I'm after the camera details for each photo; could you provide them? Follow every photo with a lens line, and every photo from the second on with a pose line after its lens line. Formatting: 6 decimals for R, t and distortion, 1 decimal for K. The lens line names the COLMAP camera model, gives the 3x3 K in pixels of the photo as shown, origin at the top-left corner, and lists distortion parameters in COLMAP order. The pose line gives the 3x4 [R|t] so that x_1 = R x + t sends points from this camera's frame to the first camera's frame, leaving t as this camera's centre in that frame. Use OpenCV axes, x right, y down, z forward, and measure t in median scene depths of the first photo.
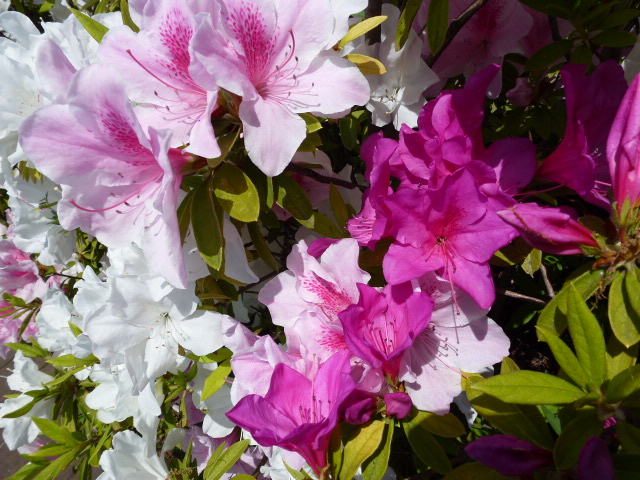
lens RADIAL K [[449.3, 0, 321.2], [0, 449.3, 242.3], [0, 0, 1]] dist [-0.038217, 0.007108]
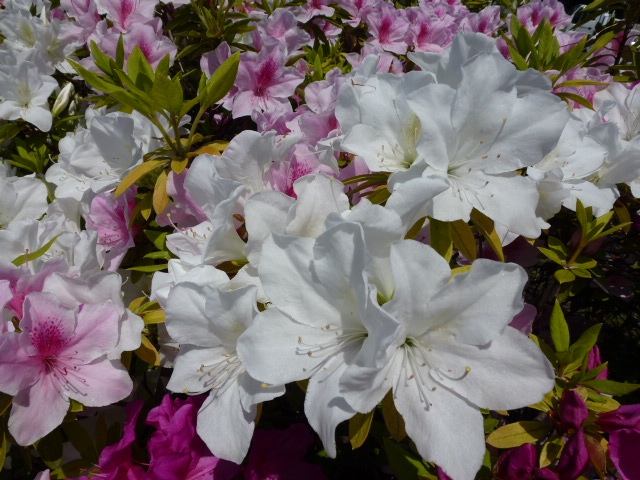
lens RADIAL K [[449.3, 0, 318.4], [0, 449.3, 239.9], [0, 0, 1]] dist [-0.038217, 0.007108]
pose [[0.912458, 0.344284, 0.221107, 0.183605], [-0.297743, 0.929339, -0.218353, -0.678613], [-0.280659, 0.133405, 0.950491, -0.521239]]
